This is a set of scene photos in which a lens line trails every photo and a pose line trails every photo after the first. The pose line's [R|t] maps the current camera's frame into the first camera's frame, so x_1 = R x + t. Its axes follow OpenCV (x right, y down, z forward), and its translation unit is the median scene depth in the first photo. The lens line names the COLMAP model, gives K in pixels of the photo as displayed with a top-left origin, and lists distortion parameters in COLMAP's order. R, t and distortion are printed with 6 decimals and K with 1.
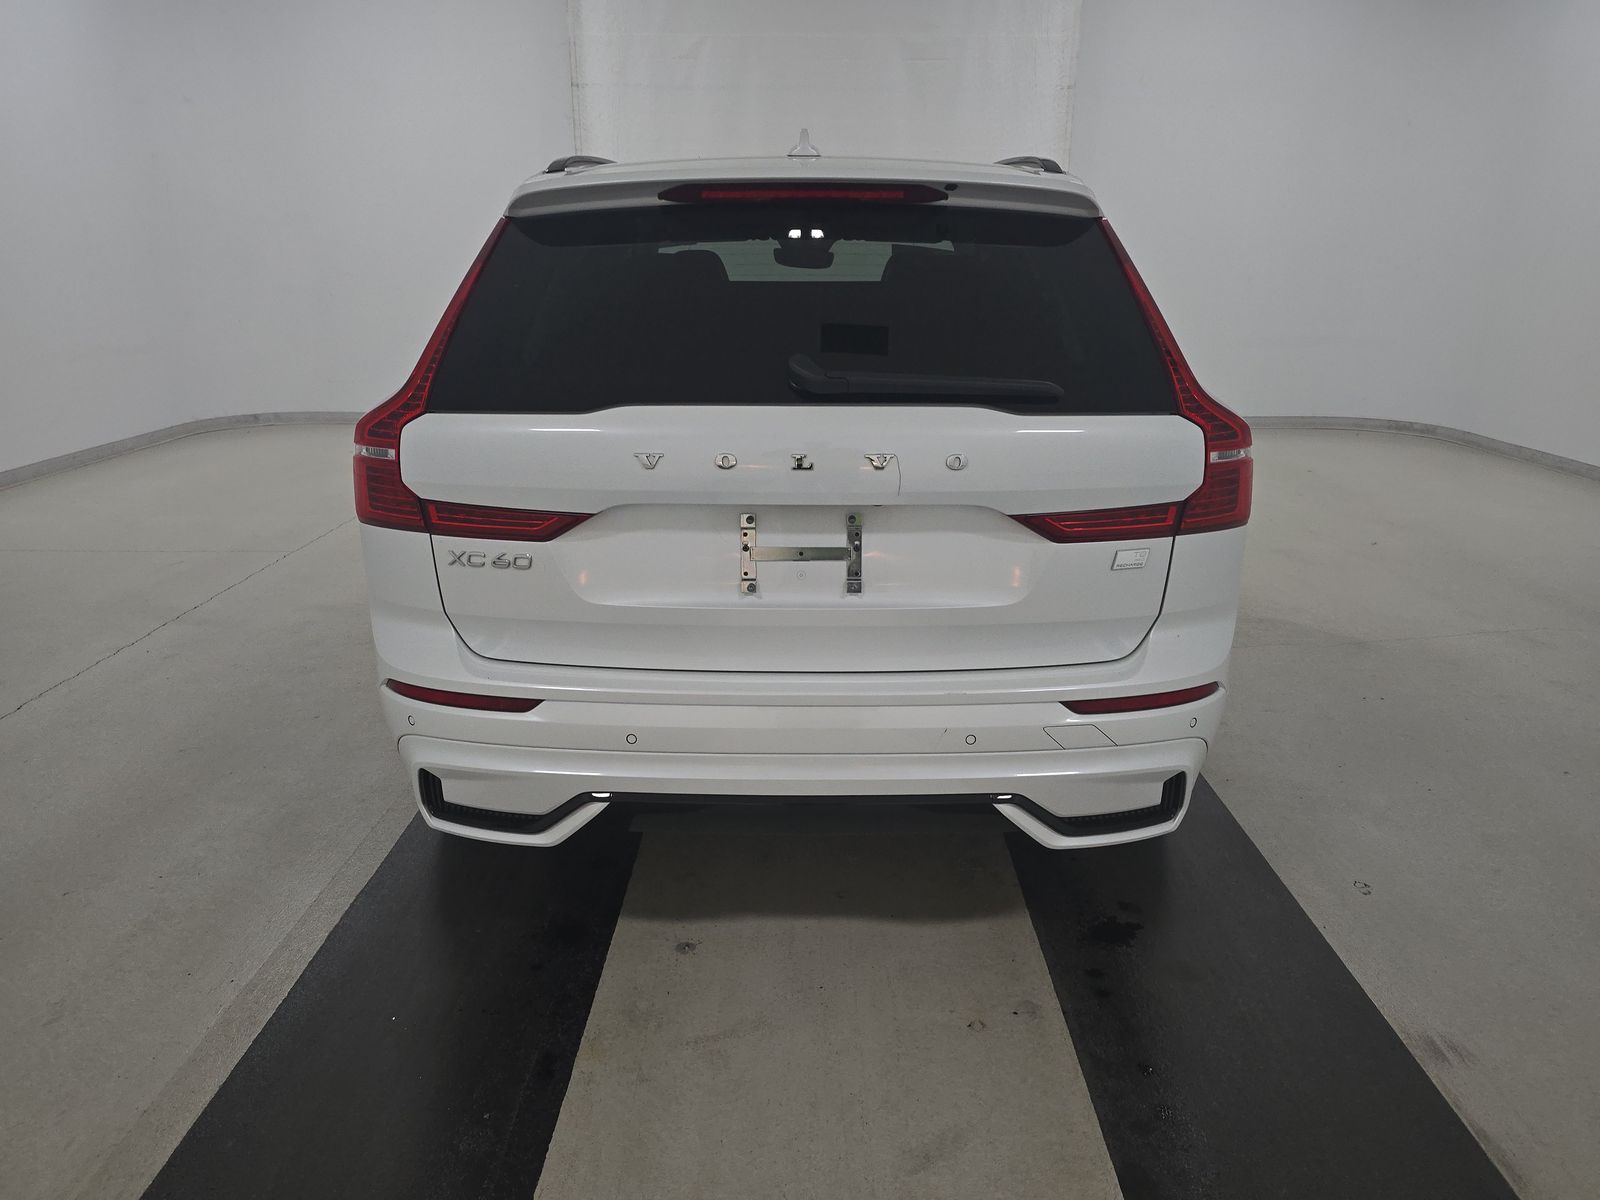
lens RADIAL K [[1093.7, 0, 800.0], [0, 1093.7, 600.0], [0, 0, 1]] dist [0.015167, -0.006105]
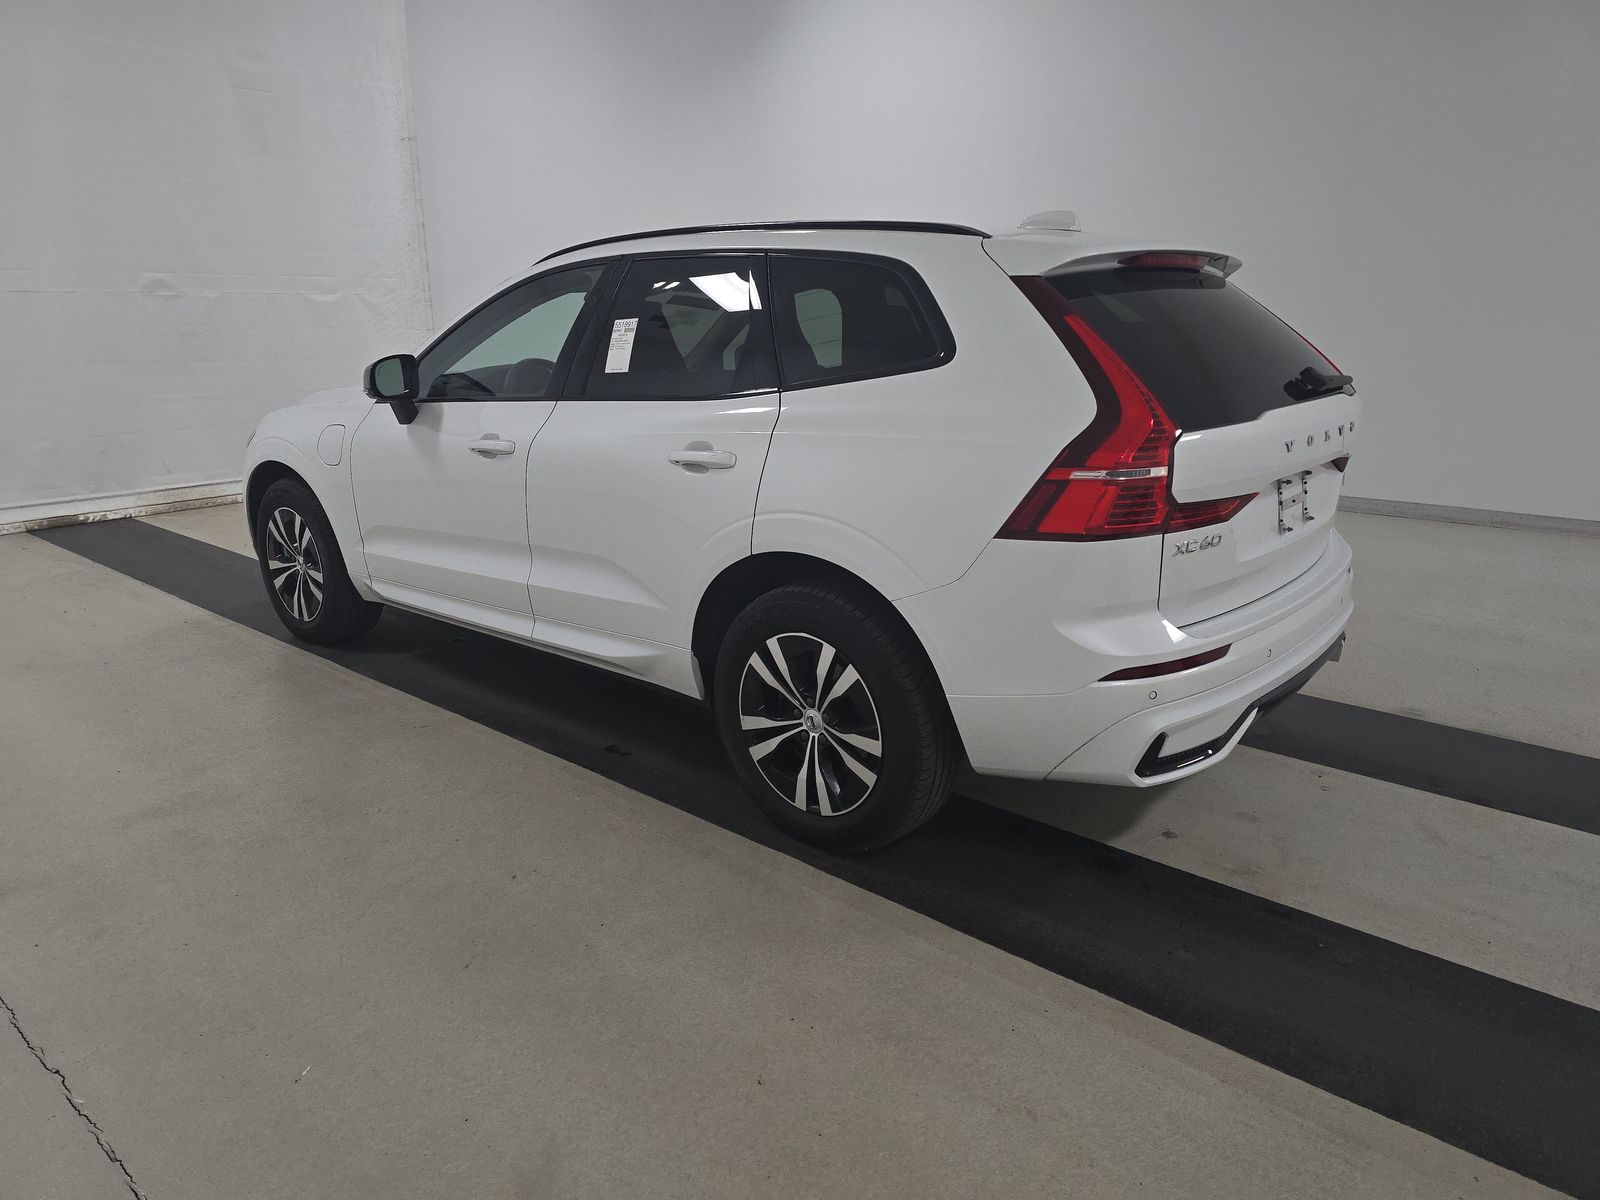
lens RADIAL K [[1093.7, 0, 800.0], [0, 1093.7, 600.0], [0, 0, 1]] dist [0.015167, -0.006105]
pose [[0.640475, -0.210382, 0.738601, -1.301198], [0.238261, 0.968724, 0.069323, -0.146837], [-0.730085, 0.131580, 0.670569, 0.420910]]
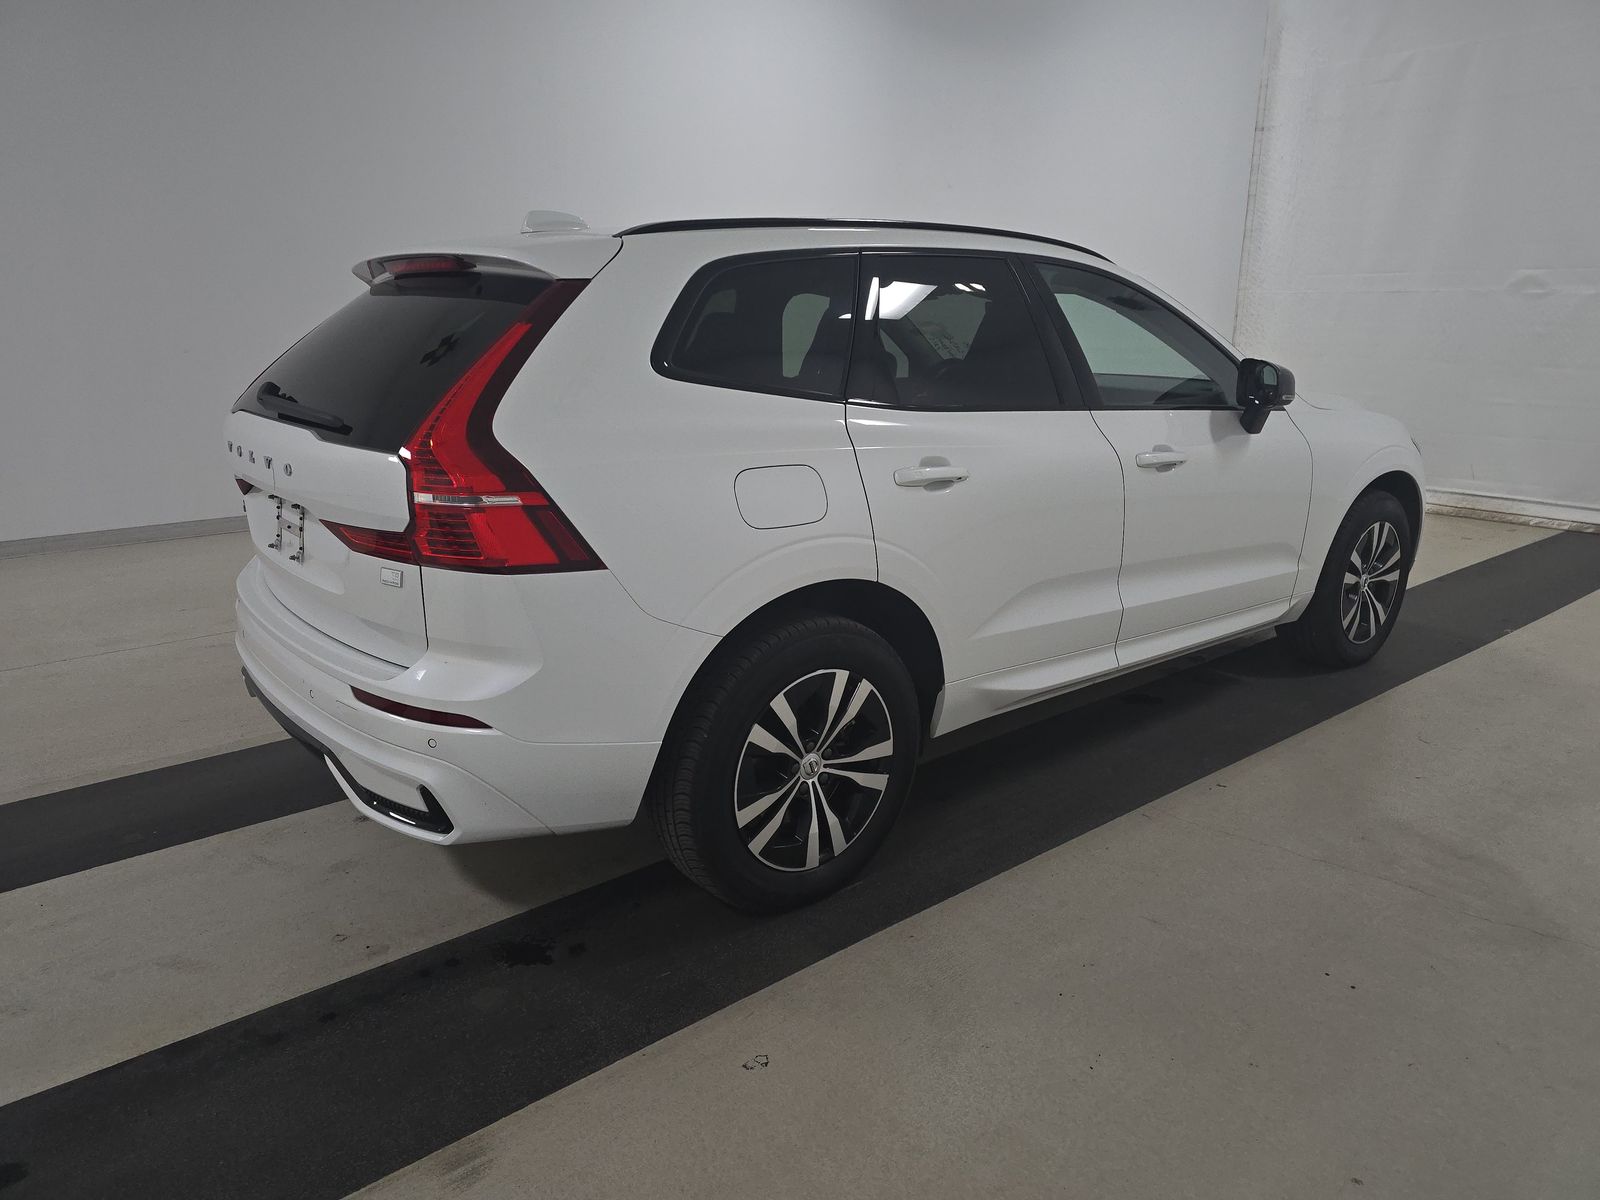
lens RADIAL K [[1093.7, 0, 800.0], [0, 1093.7, 600.0], [0, 0, 1]] dist [0.015167, -0.006105]
pose [[0.632642, 0.197460, -0.748848, 1.213381], [-0.228054, 0.971574, 0.063525, -0.156279], [0.740105, 0.130589, 0.659690, 0.479648]]
